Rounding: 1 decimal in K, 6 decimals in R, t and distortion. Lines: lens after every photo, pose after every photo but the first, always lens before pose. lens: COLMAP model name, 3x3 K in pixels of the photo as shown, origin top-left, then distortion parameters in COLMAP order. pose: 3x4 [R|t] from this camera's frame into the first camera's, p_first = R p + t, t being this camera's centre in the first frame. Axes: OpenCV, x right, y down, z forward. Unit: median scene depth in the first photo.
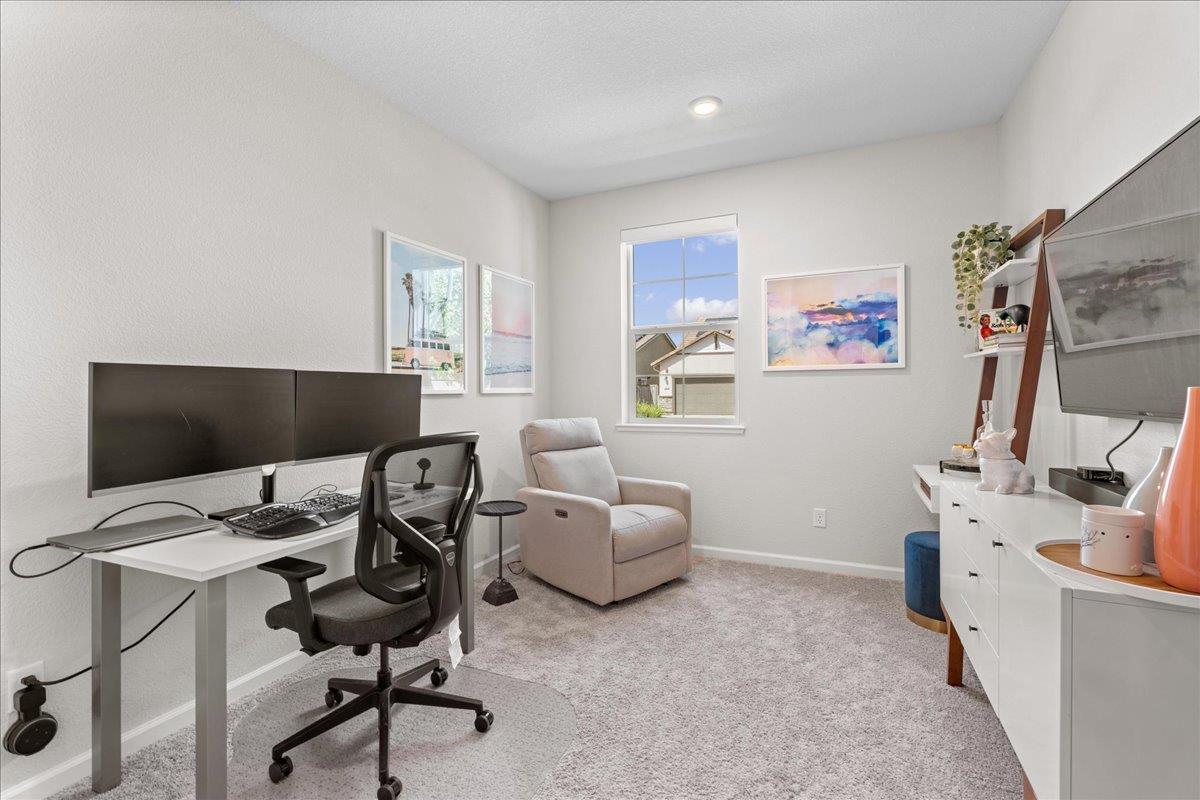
lens RADIAL K [[523.6, 0, 601.4], [0, 523.6, 394.1], [0, 0, 1]] dist [-0.009388, 0.000194]
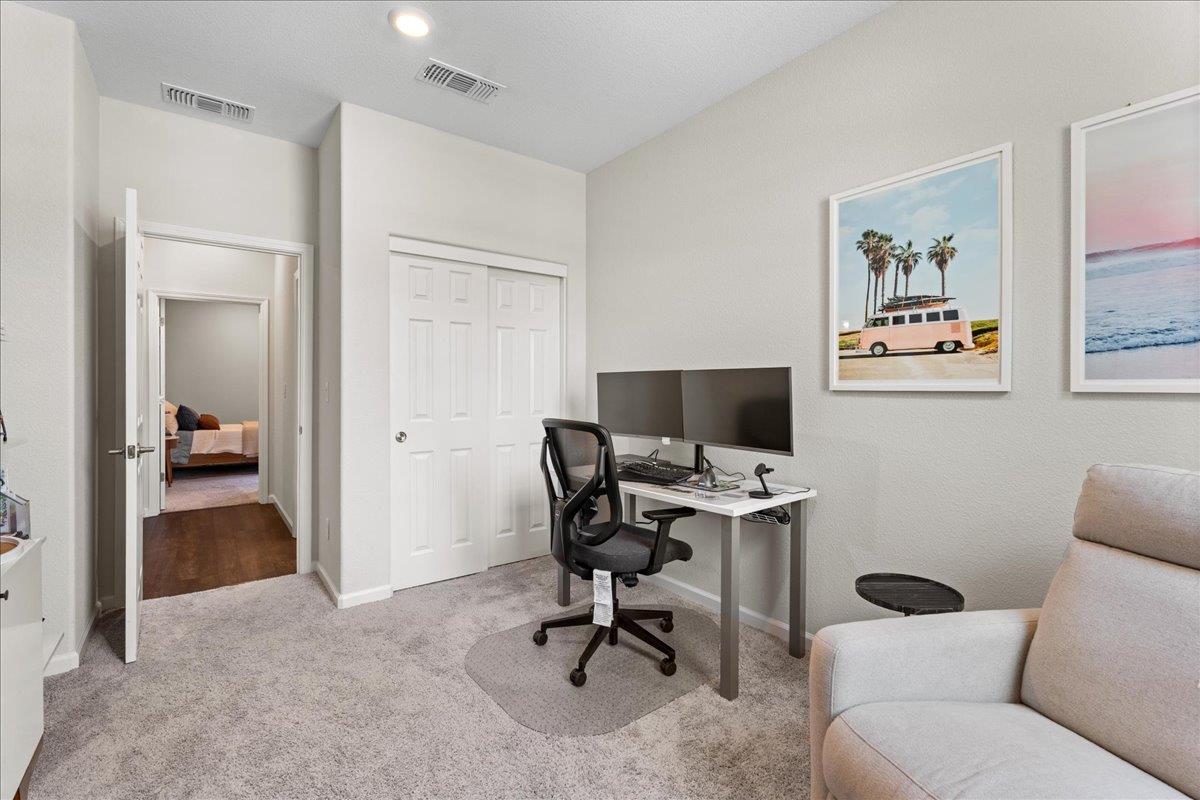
lens RADIAL K [[523.6, 0, 600.1], [0, 523.6, 390.4], [0, 0, 1]] dist [-0.009388, 0.000194]
pose [[-0.477013, 0.013898, -0.878786, 0.455256], [-0.001053, 0.999865, 0.016384, -0.011602], [0.878896, 0.008741, -0.476934, 0.964426]]
